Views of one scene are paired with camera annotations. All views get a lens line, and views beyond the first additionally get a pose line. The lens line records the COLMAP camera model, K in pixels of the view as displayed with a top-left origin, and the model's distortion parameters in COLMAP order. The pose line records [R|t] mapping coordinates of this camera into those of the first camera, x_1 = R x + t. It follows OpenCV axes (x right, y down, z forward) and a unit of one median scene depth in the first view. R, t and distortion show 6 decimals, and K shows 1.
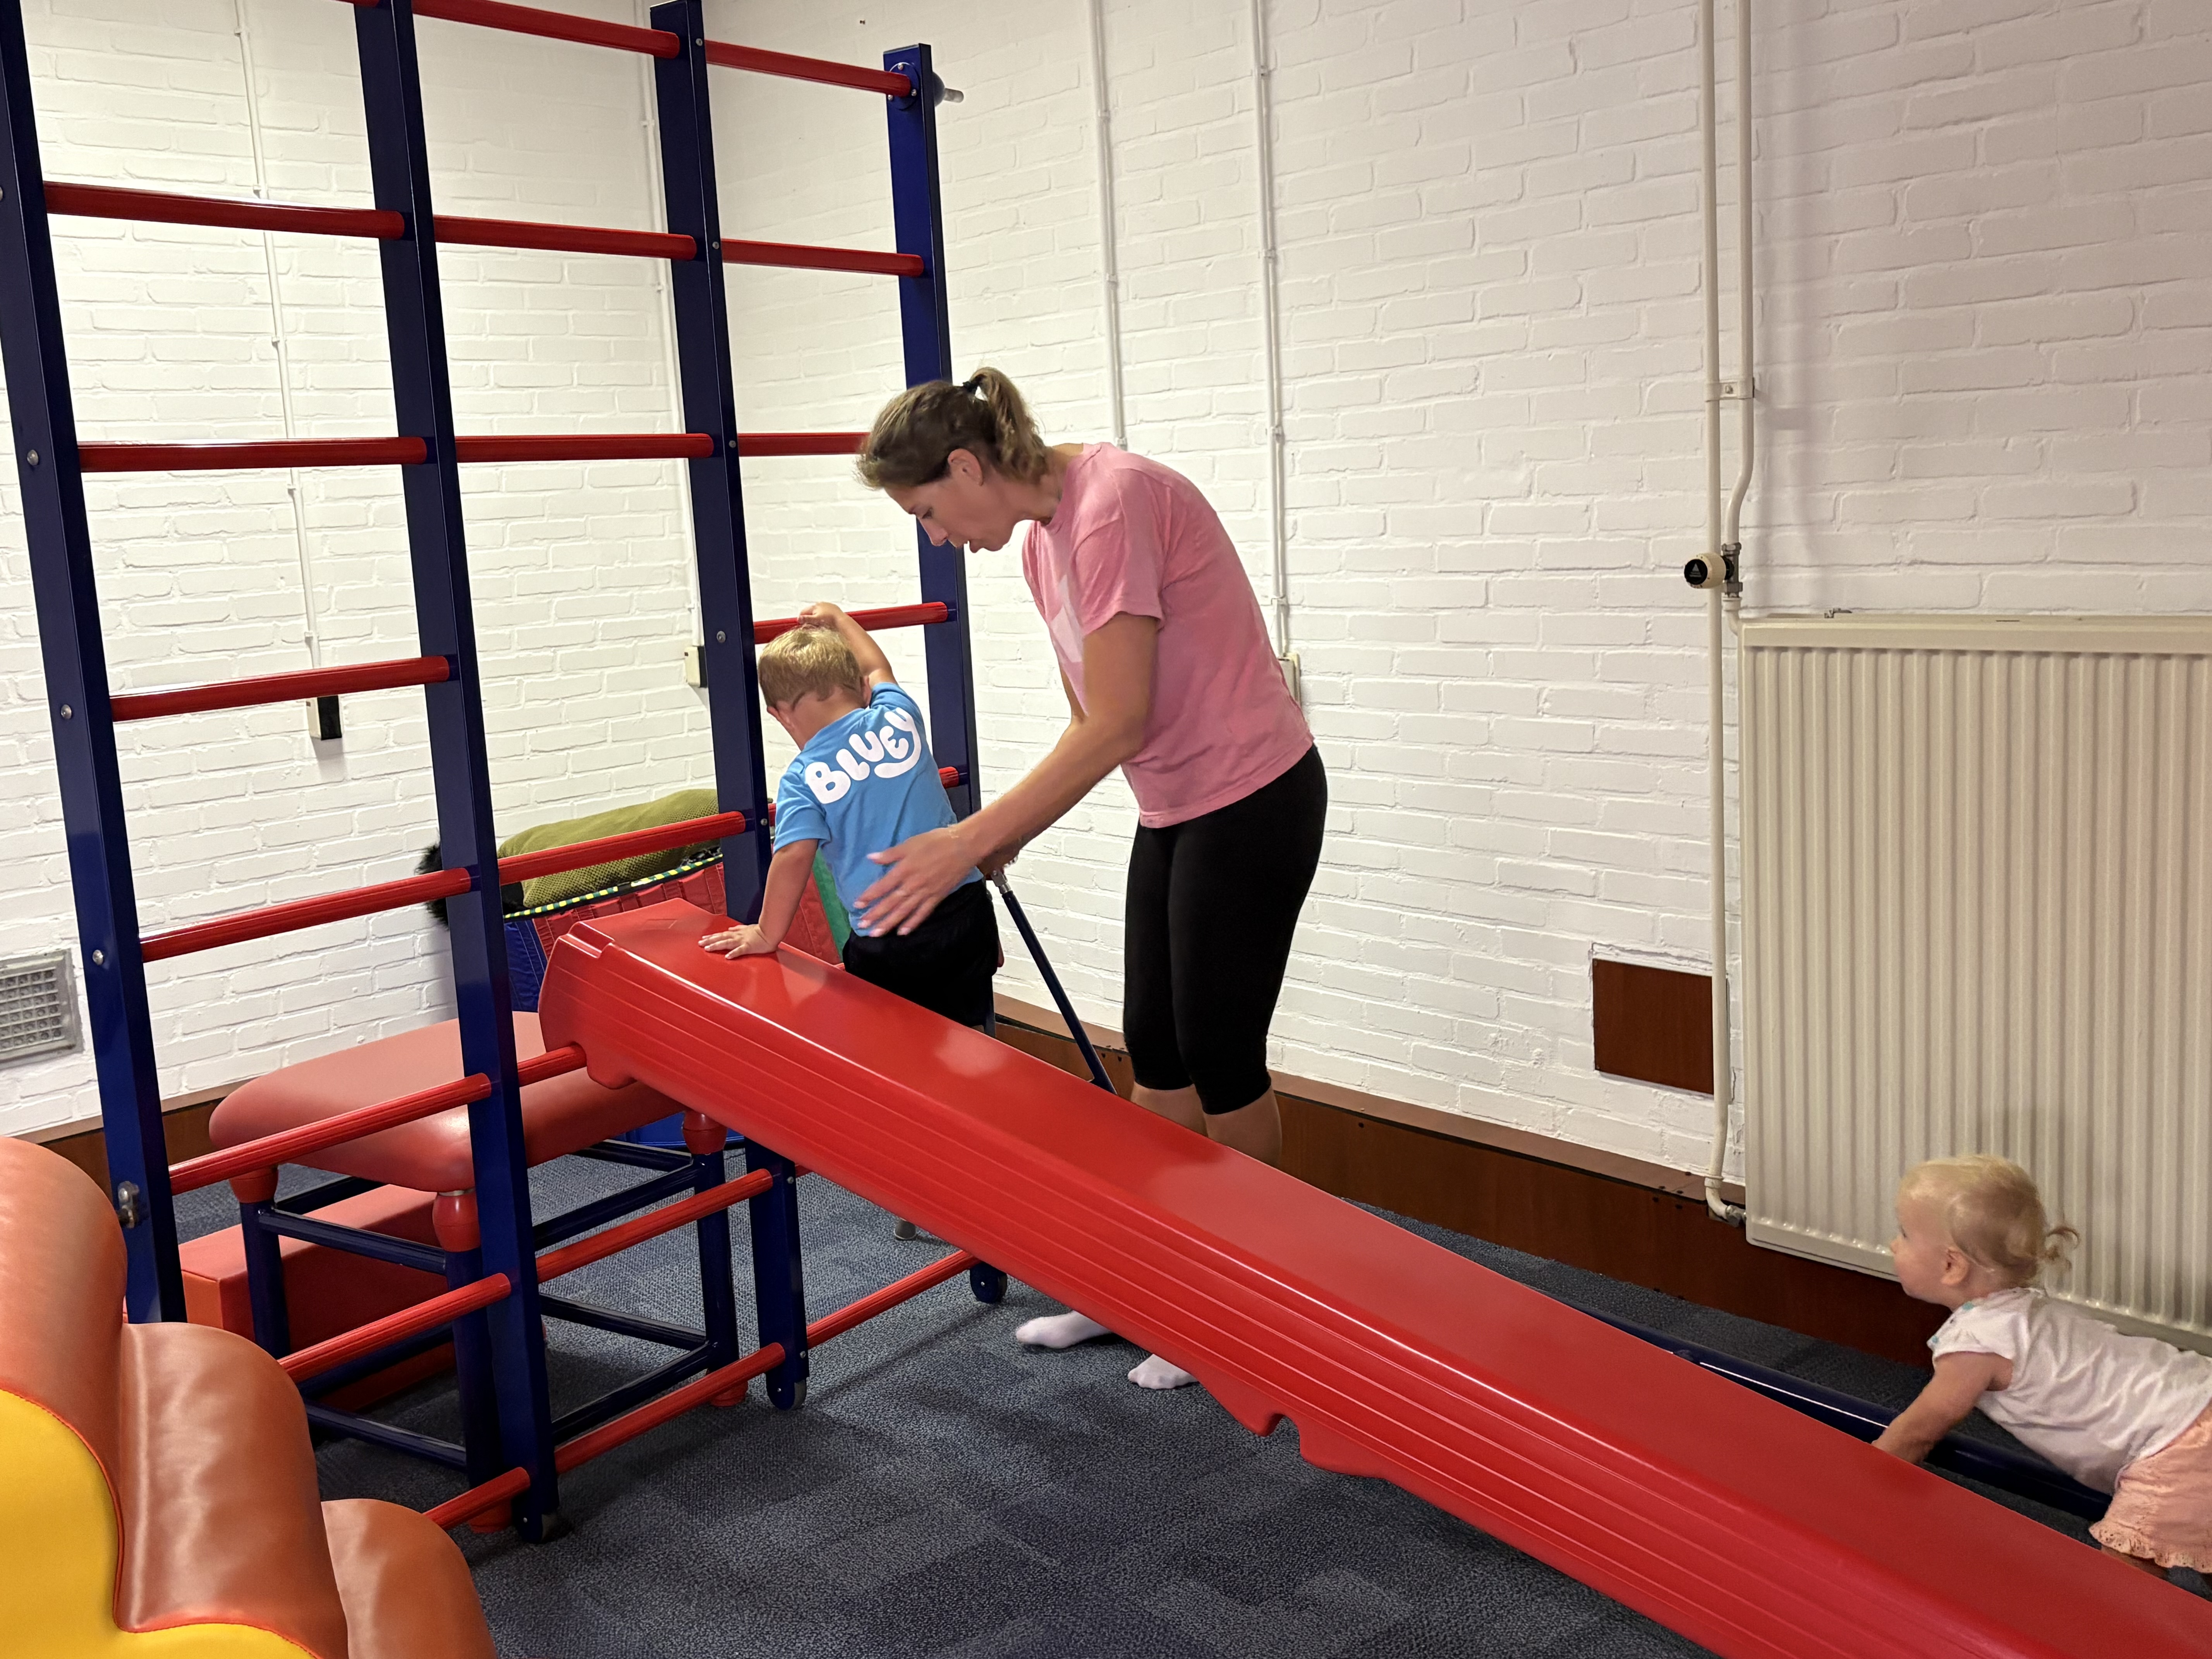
lens RADIAL K [[2188.6, 0, 1088.4], [0, 2188.6, 826.8], [0, 0, 1]] dist [0.047368, 0.000000]
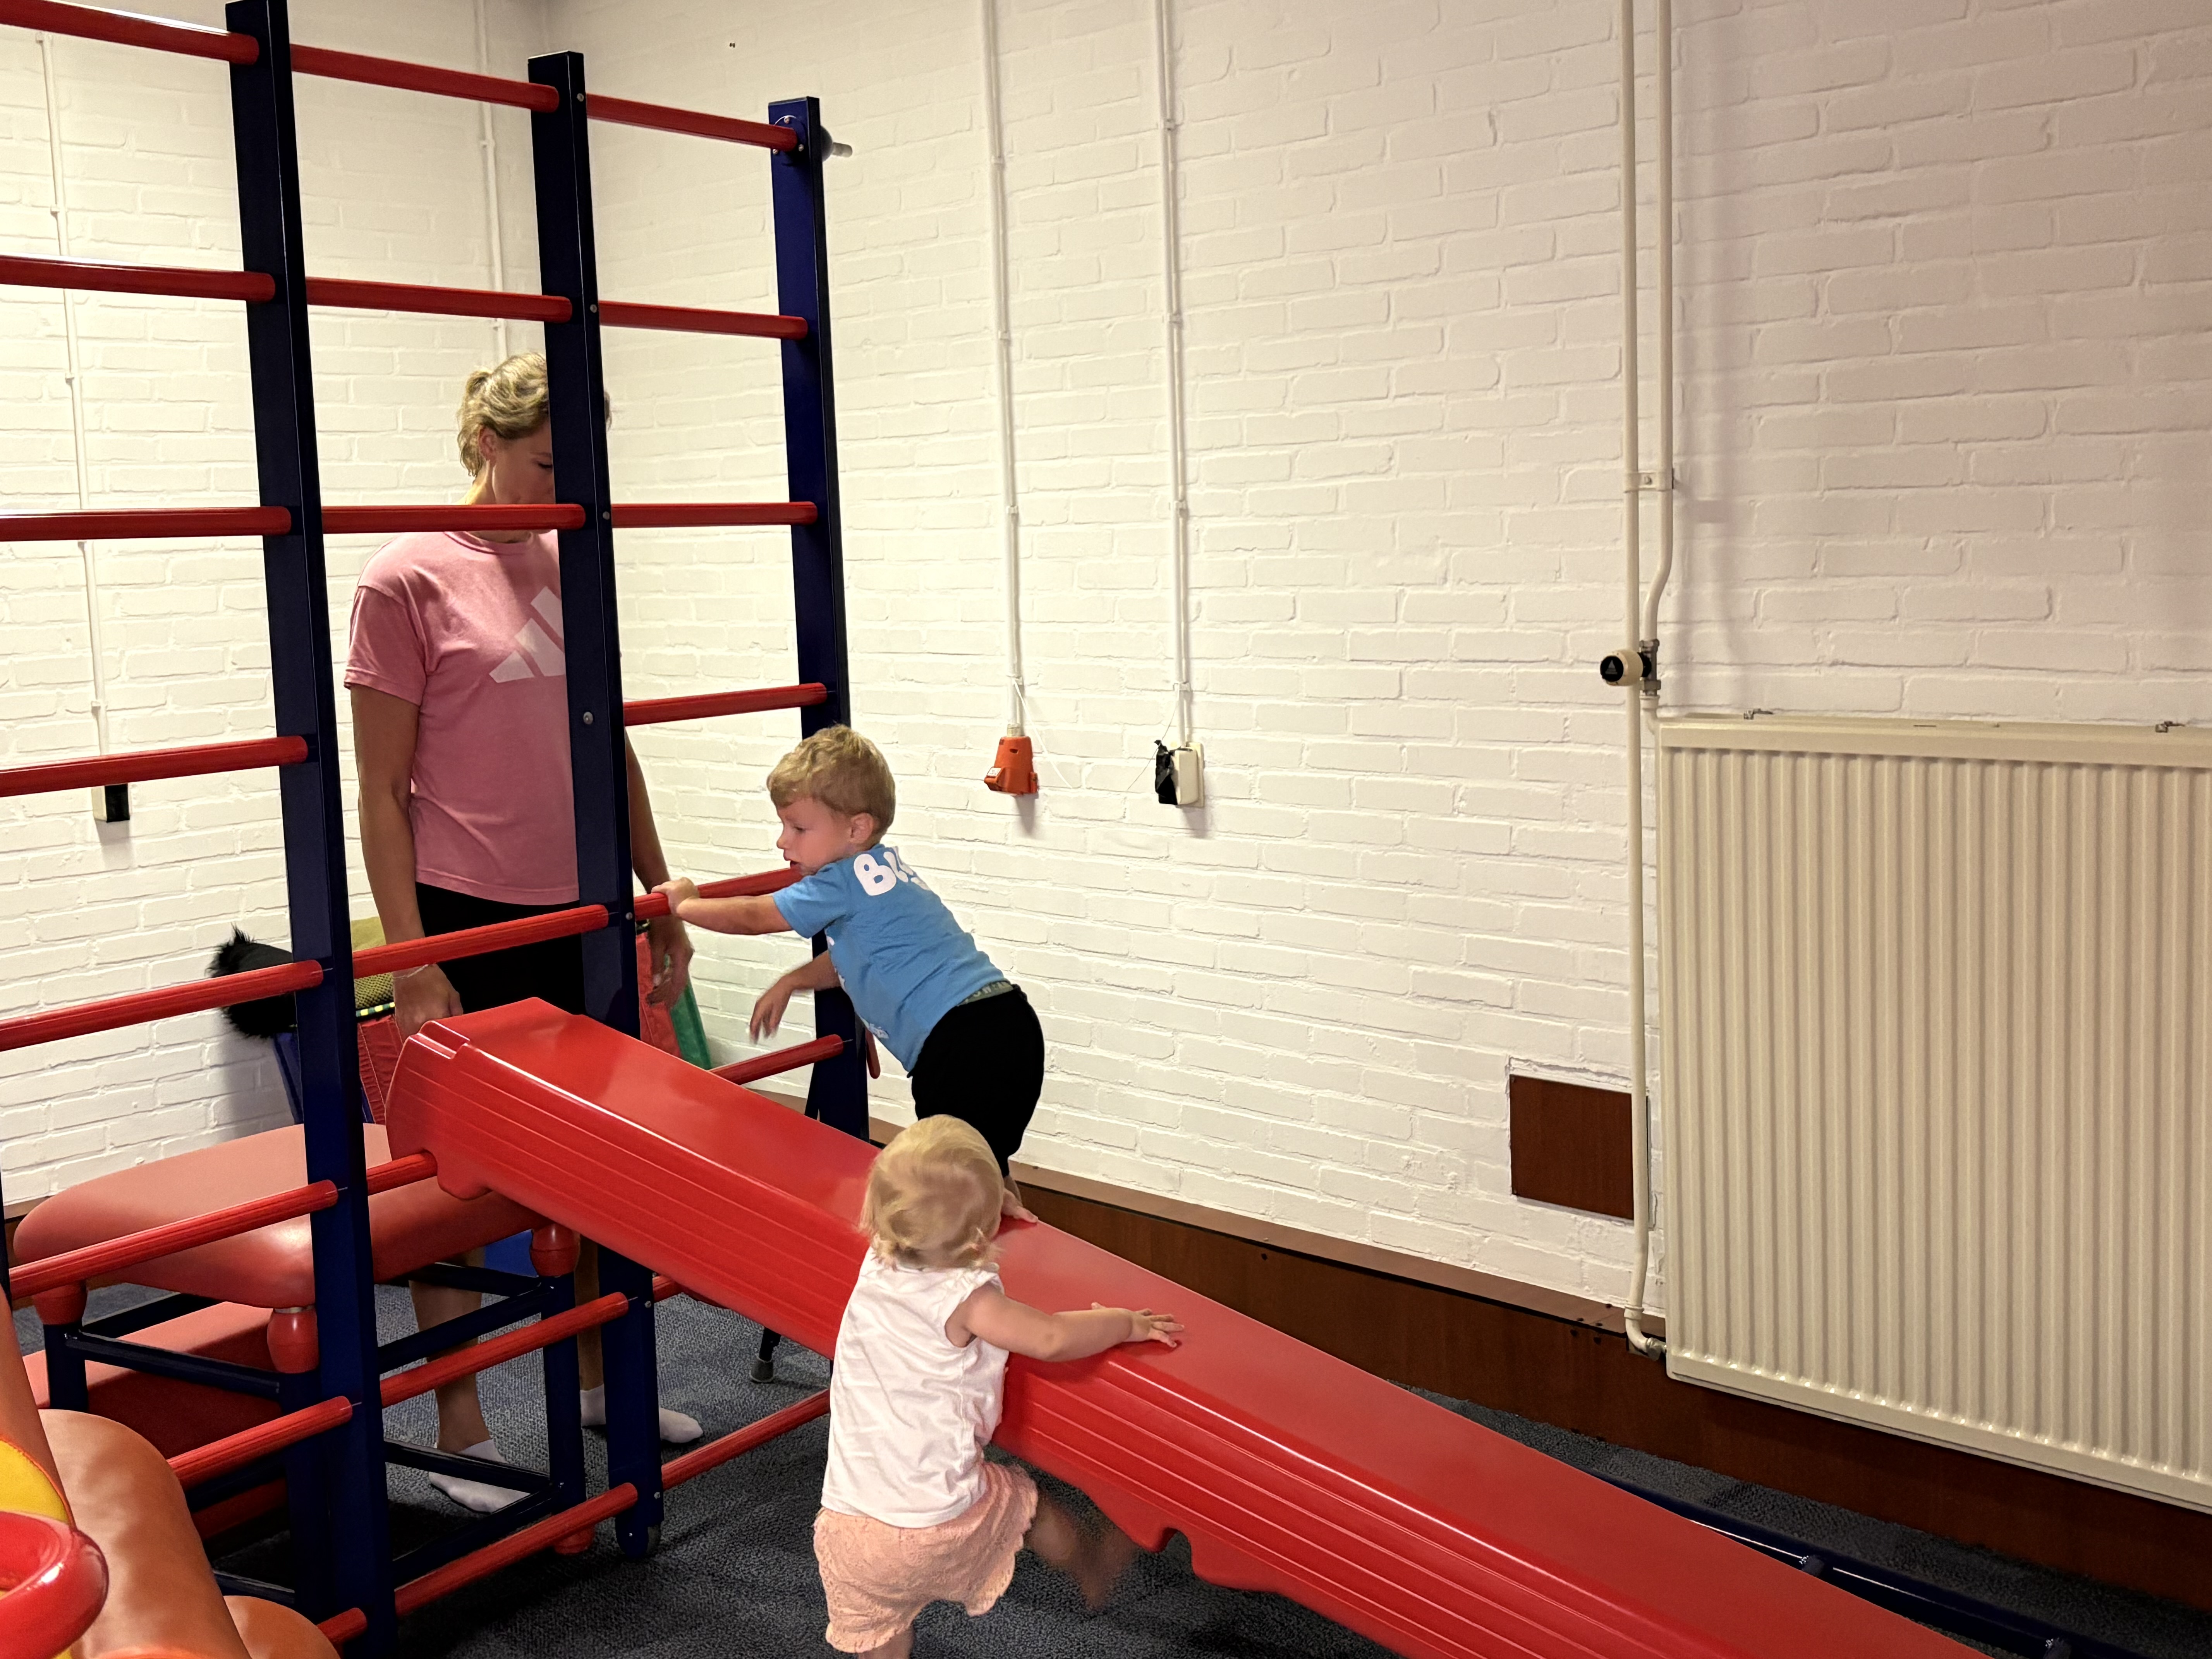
lens RADIAL K [[2567.5, 0, 1105.4], [0, 2567.5, 820.2], [0, 0, 1]] dist [0.094957, 0.000000]
pose [[0.998248, 0.014549, 0.057351, -0.008268], [-0.011938, 0.998888, -0.045610, 0.004114], [-0.057951, 0.044845, 0.997312, -0.101646]]
